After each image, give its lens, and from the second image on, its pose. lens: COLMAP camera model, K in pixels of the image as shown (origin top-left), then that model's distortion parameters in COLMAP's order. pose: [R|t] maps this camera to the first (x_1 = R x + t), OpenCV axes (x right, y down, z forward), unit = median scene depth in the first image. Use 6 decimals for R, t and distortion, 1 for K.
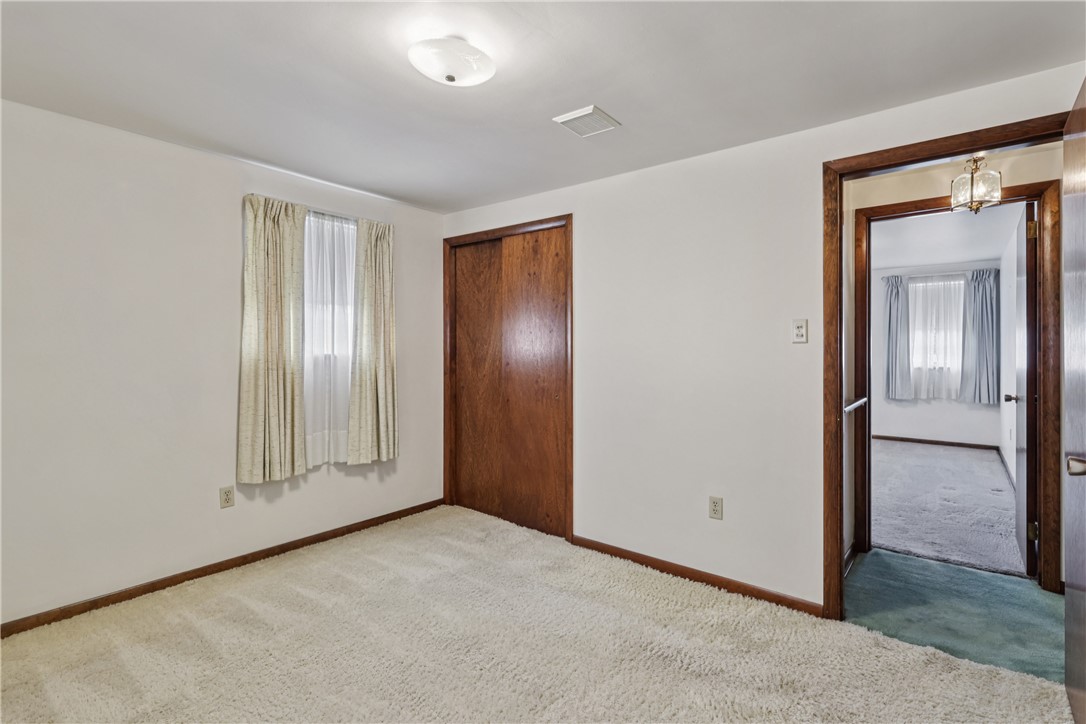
lens RADIAL K [[515.9, 0, 544.1], [0, 515.9, 353.5], [0, 0, 1]] dist [-0.006258, -0.000070]
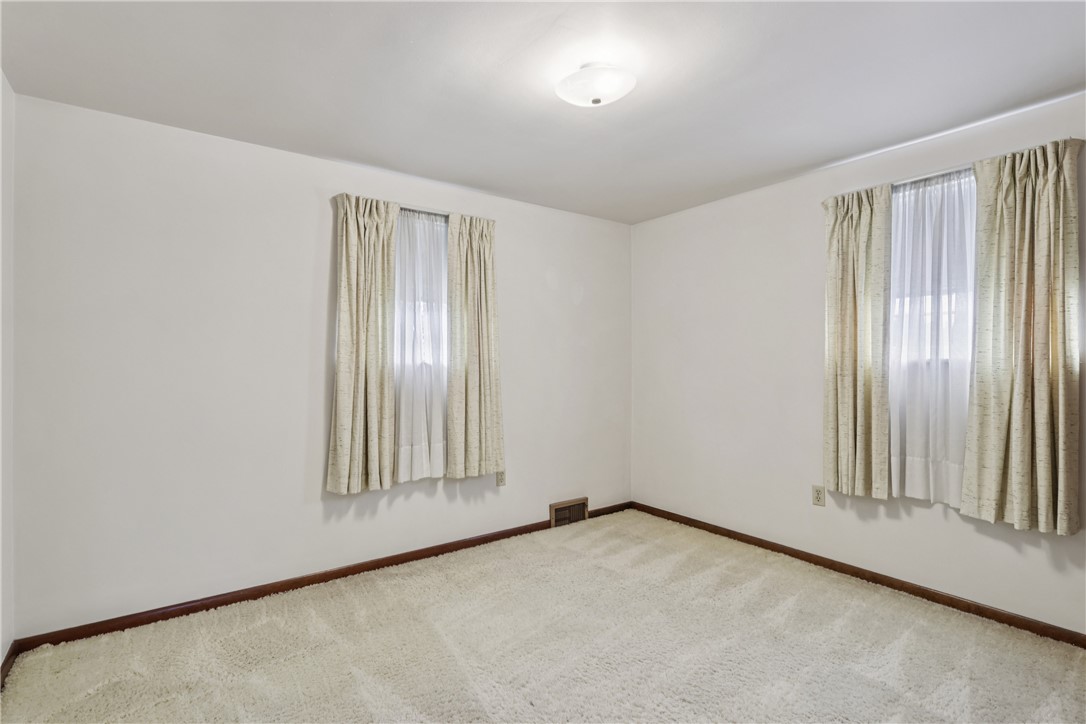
lens RADIAL K [[515.9, 0, 542.4], [0, 515.9, 367.4], [0, 0, 1]] dist [-0.006258, -0.000070]
pose [[-0.260861, 0.009663, -0.965328, 0.506096], [-0.005819, 0.999916, 0.011582, 0.008100], [0.965359, 0.008638, -0.260783, 0.683165]]
